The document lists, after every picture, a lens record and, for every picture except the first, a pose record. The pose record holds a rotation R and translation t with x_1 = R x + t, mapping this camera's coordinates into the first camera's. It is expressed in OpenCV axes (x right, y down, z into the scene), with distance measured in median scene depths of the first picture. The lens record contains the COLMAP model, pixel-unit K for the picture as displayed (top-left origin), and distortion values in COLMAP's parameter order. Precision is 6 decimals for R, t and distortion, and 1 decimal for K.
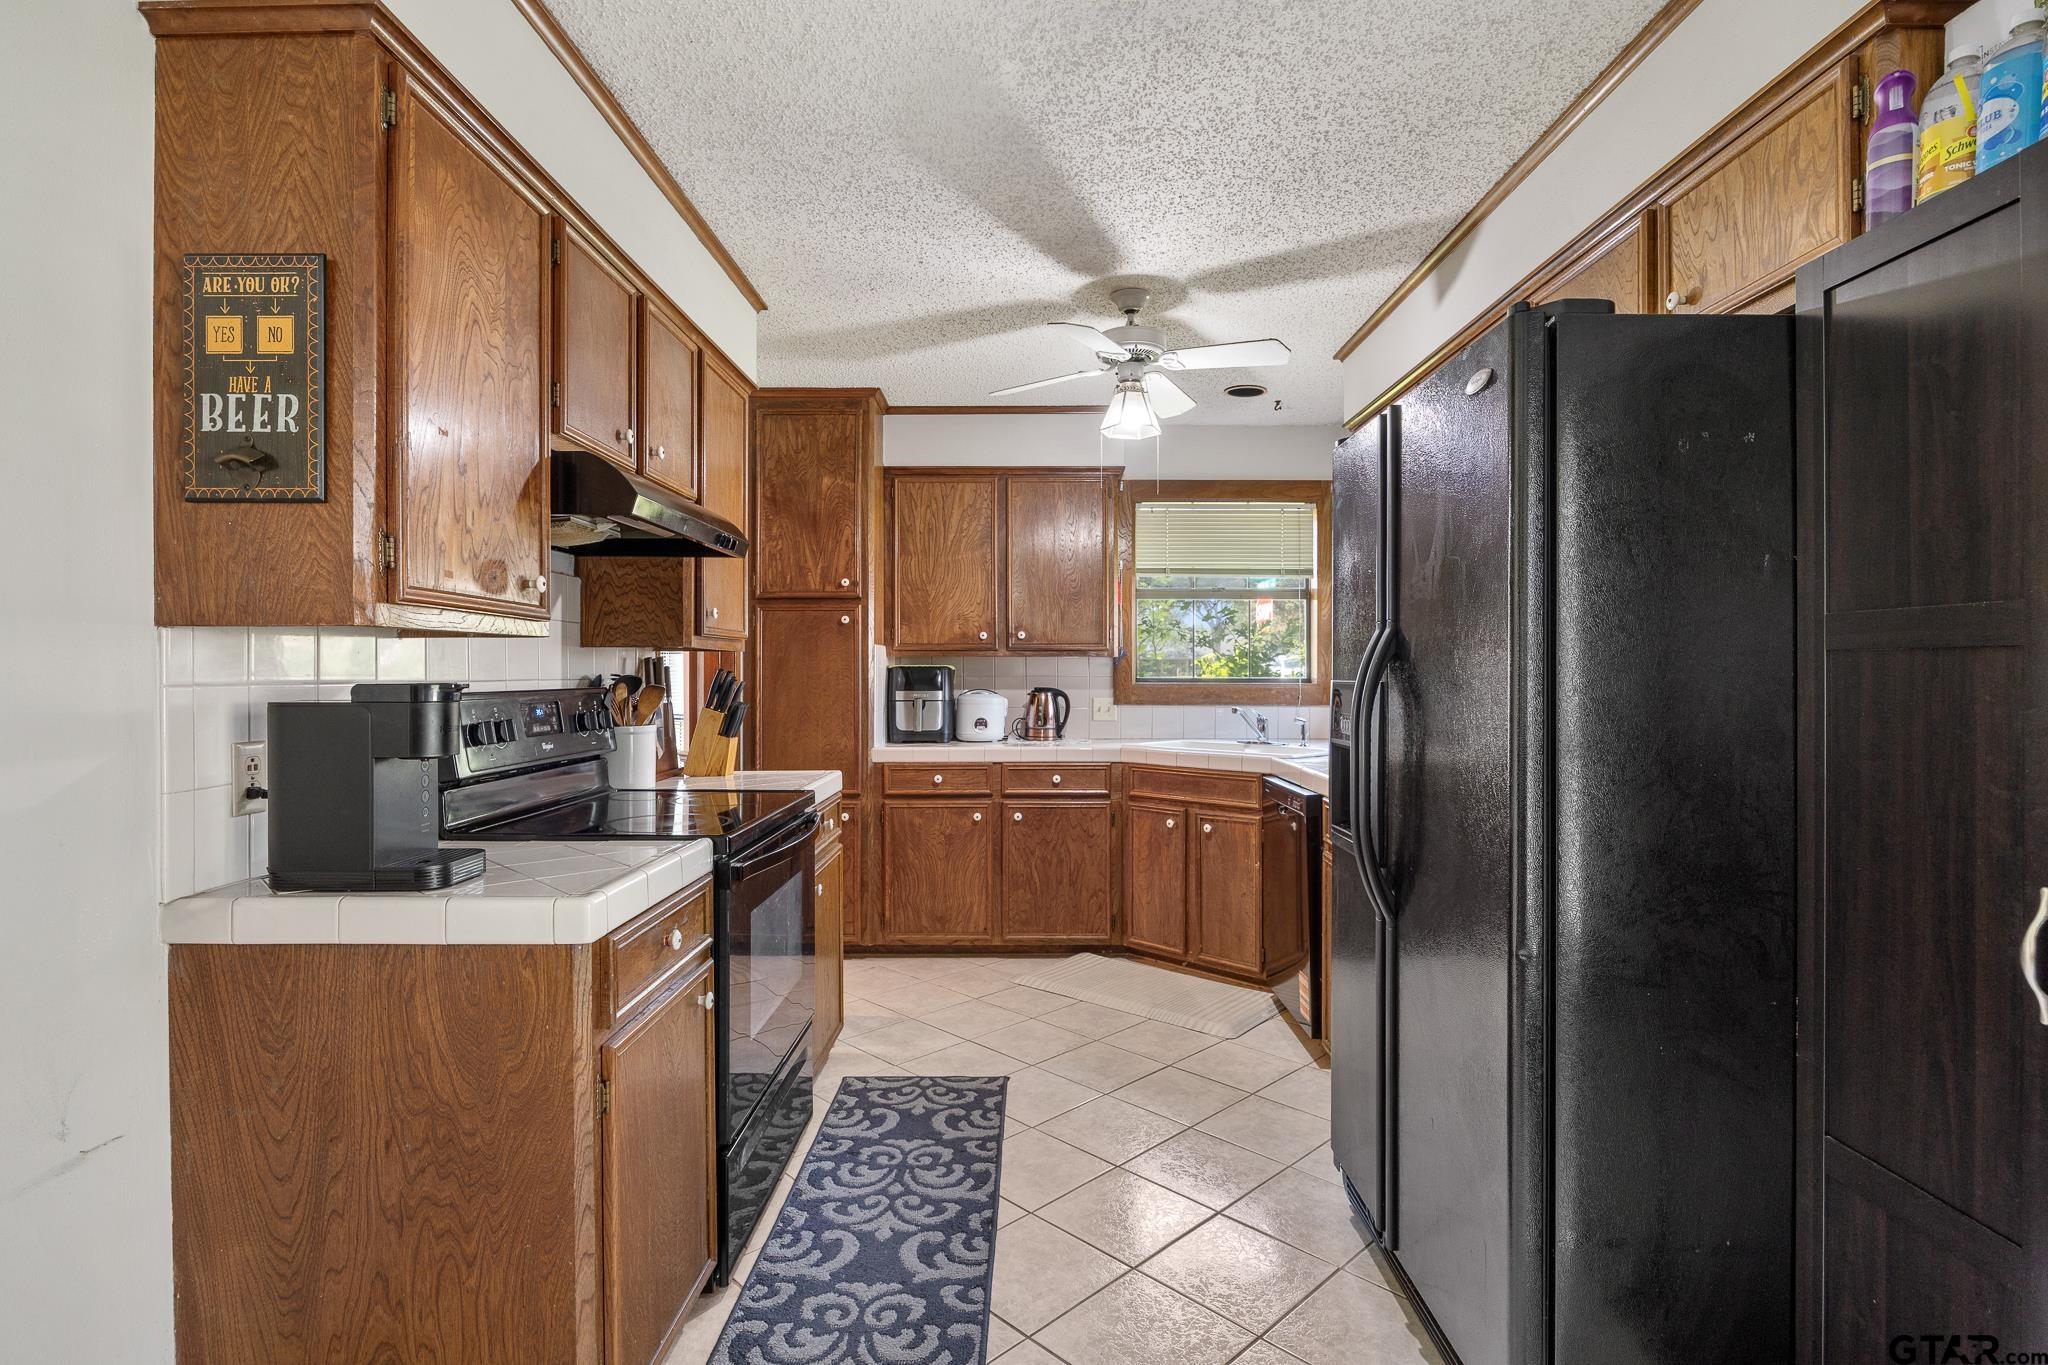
lens RADIAL K [[1012.0, 0, 1022.4], [0, 1012.0, 672.0], [0, 0, 1]] dist [-0.011801, -0.001051]
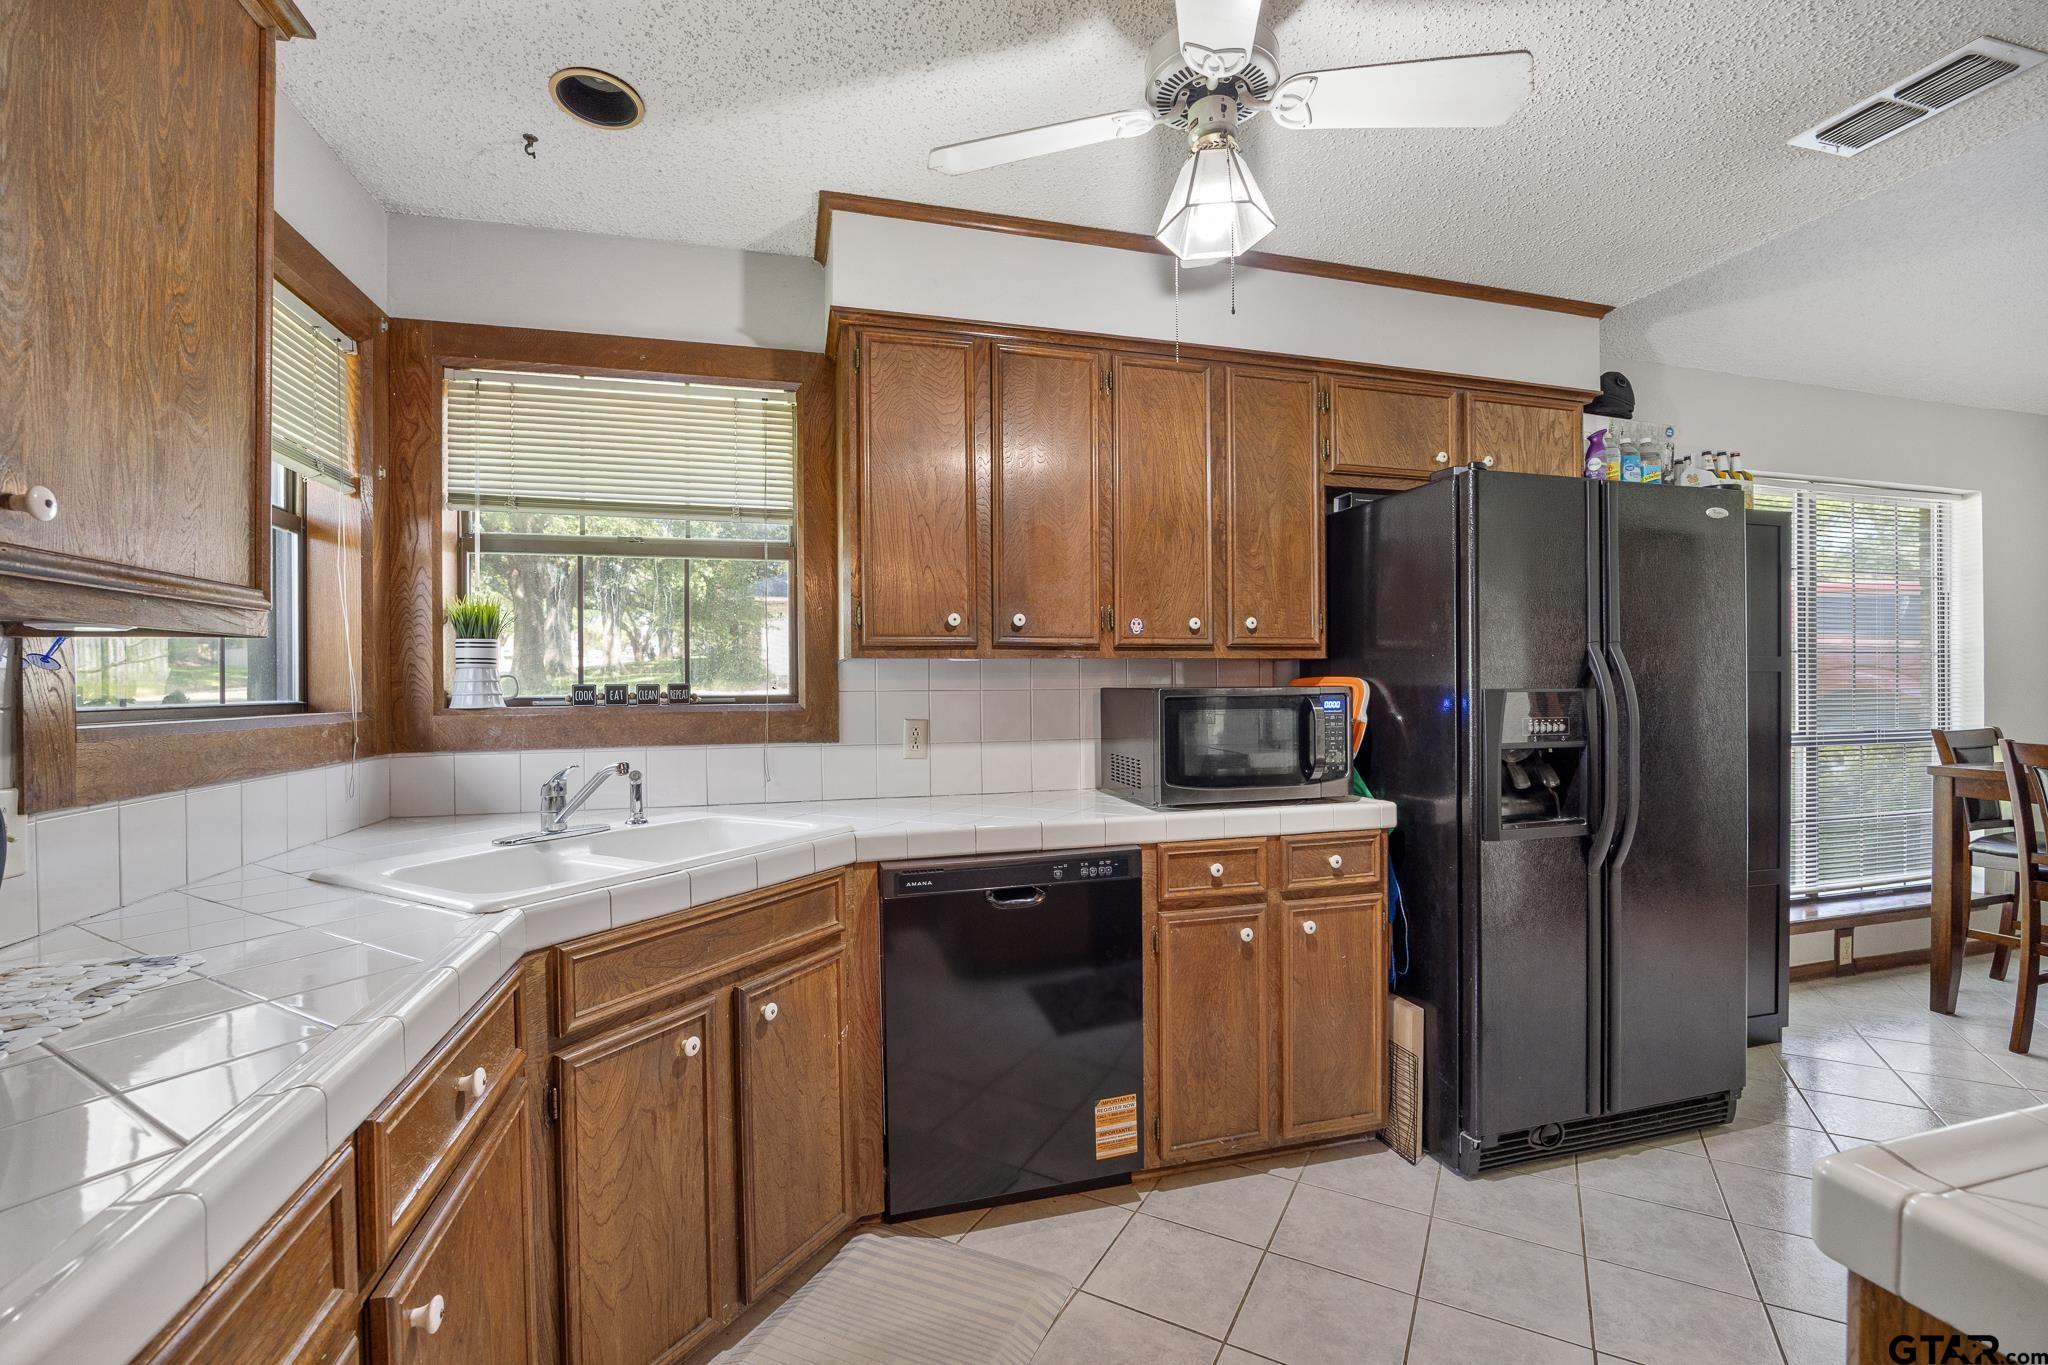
lens RADIAL K [[875.7, 0, 1021.1], [0, 875.7, 683.7], [0, 0, 1]] dist [-0.004445, -0.000108]
pose [[-0.271612, -0.003176, 0.962402, -0.231464], [0.006926, 0.999962, 0.005254, -0.002885], [-0.962382, 0.008093, -0.271579, 0.924500]]
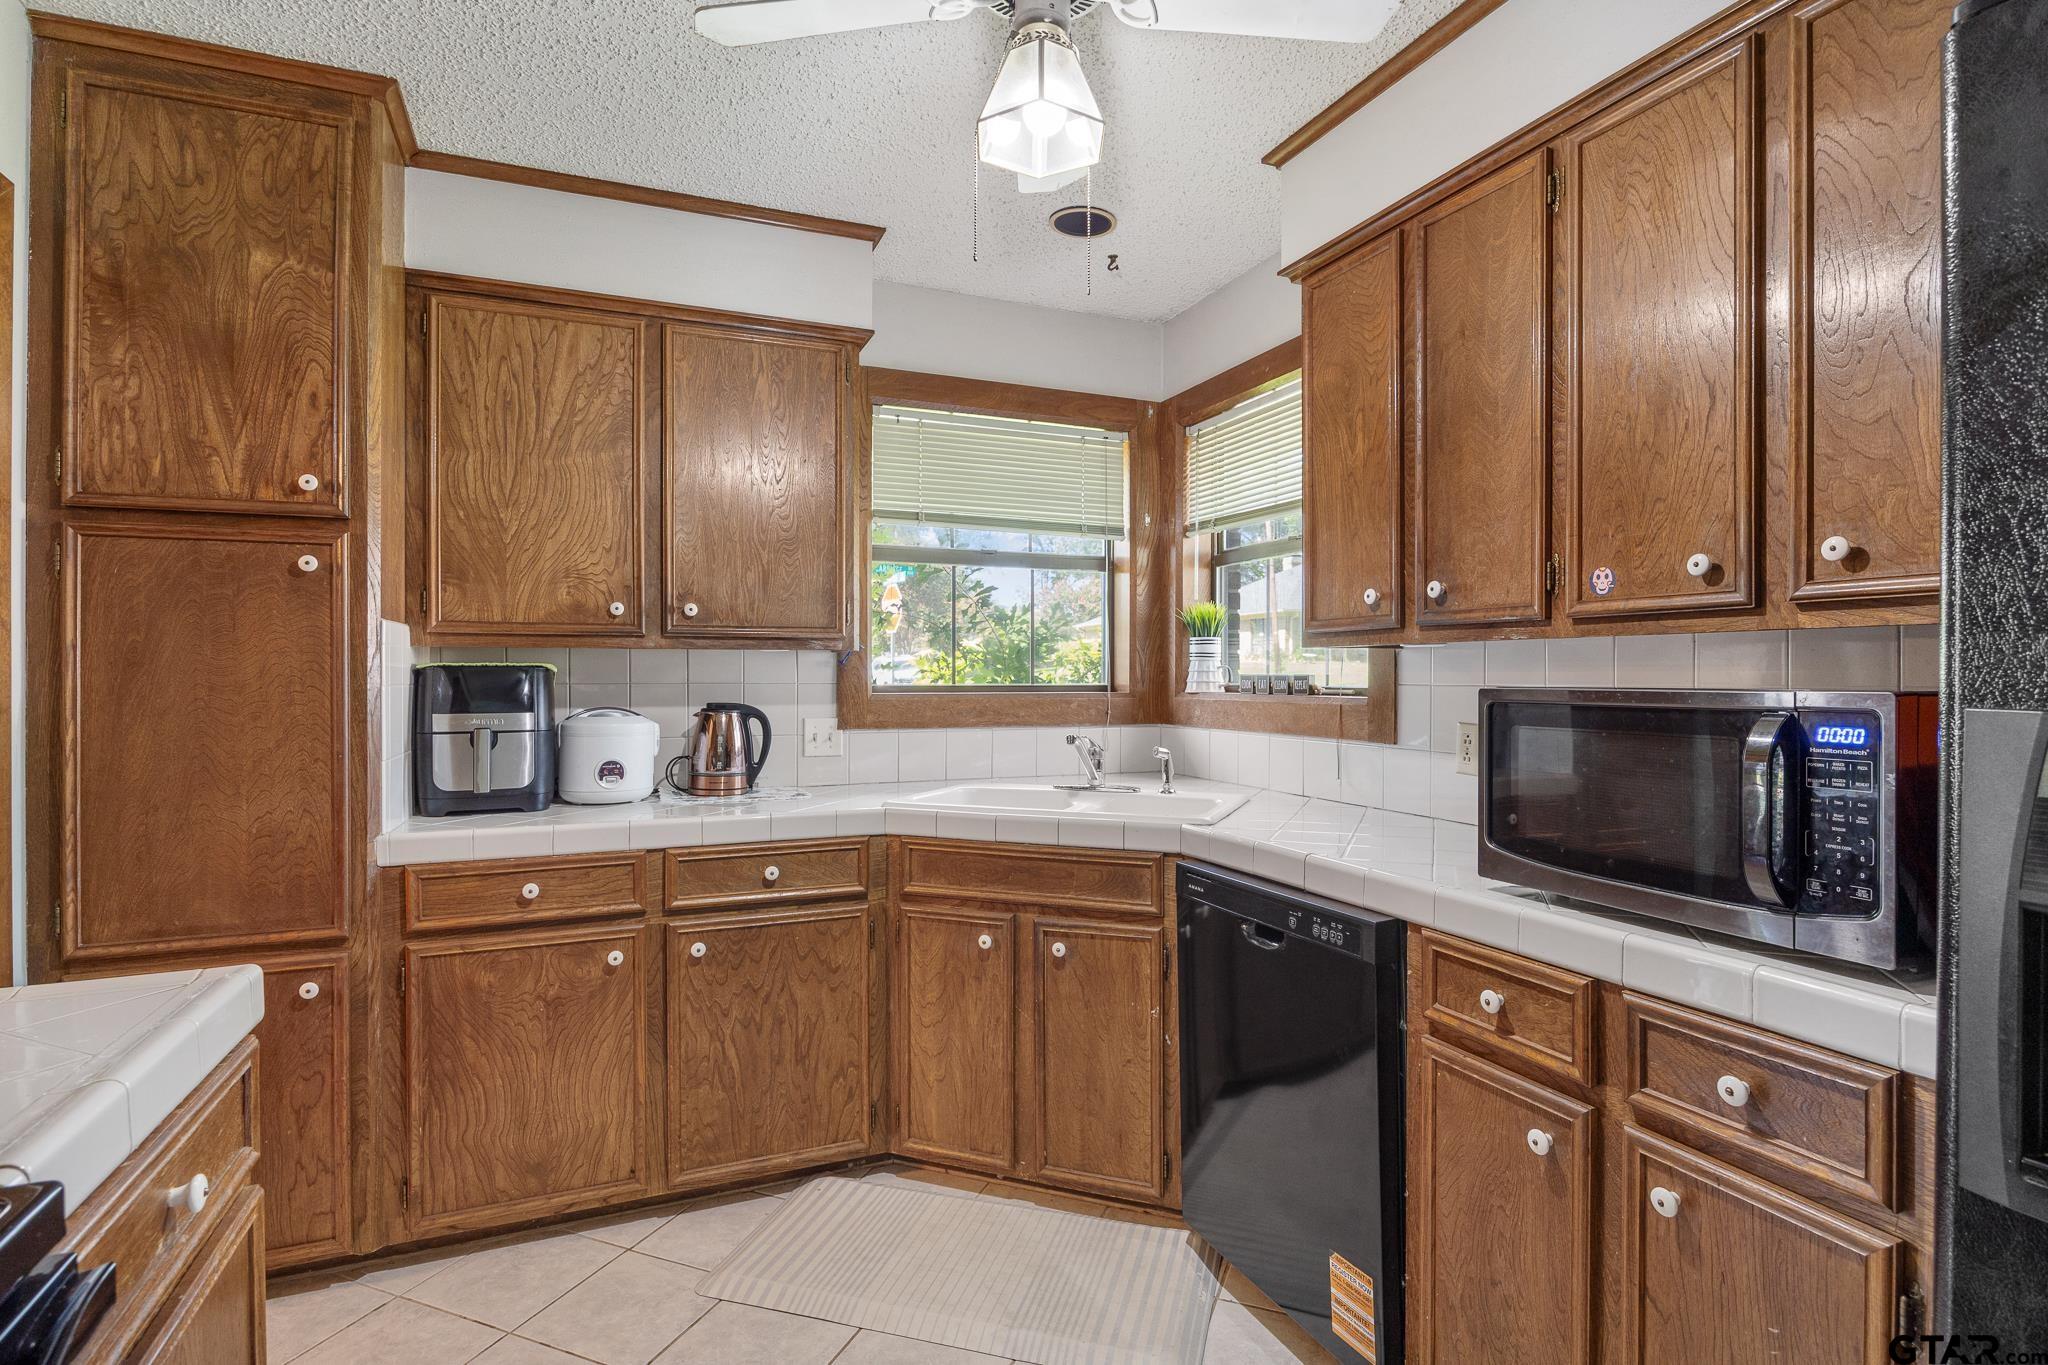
lens RADIAL K [[1012.0, 0, 1027.7], [0, 1012.0, 678.5], [0, 0, 1]] dist [-0.011801, -0.001051]
pose [[0.915584, -0.000956, 0.402126, -0.059113], [-0.000814, 0.999991, 0.004231, -0.001407], [-0.402126, -0.004201, 0.915575, 0.448625]]
